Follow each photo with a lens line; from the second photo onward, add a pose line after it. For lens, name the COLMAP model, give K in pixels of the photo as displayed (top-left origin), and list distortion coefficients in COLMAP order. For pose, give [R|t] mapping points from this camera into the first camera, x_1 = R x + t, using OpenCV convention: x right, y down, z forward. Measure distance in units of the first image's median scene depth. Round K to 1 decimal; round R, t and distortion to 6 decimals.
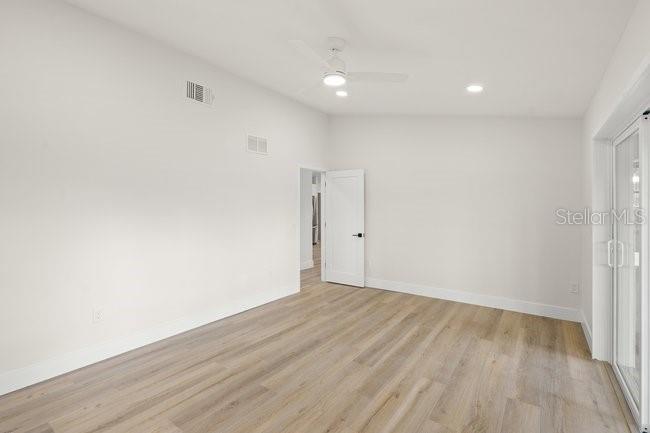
lens RADIAL K [[295.6, 0, 312.1], [0, 295.6, 207.7], [0, 0, 1]] dist [0.000115, -0.000320]
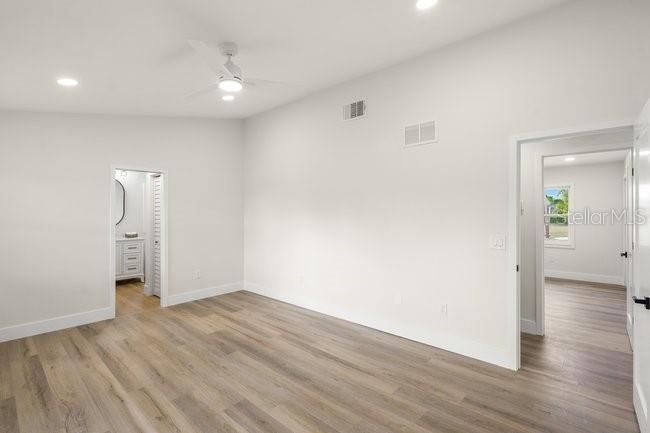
lens RADIAL K [[295.6, 0, 328.1], [0, 295.6, 216.0], [0, 0, 1]] dist [0.000115, -0.000320]
pose [[-0.053022, 0.010215, -0.998541, 0.848664], [-0.000171, 0.999948, 0.010239, -0.008449], [0.998593, 0.000714, -0.053018, 1.133154]]
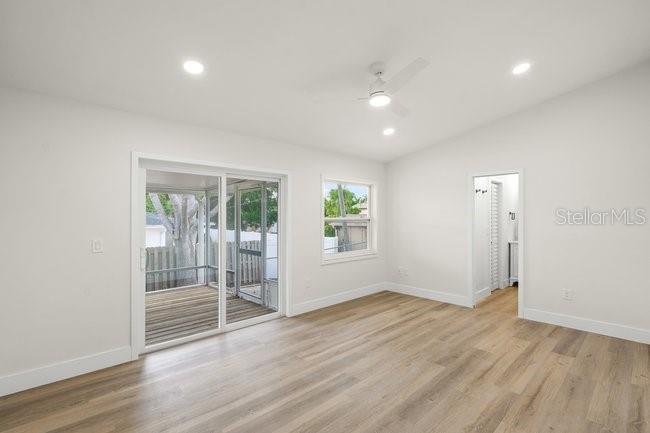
lens RADIAL K [[295.6, 0, 326.5], [0, 295.6, 220.5], [0, 0, 1]] dist [0.000115, -0.000320]
pose [[-0.989284, 0.009629, 0.145689, 0.089943], [0.009640, 0.999953, -0.000634, 0.004756], [-0.145688, 0.000777, -0.989330, 1.730682]]
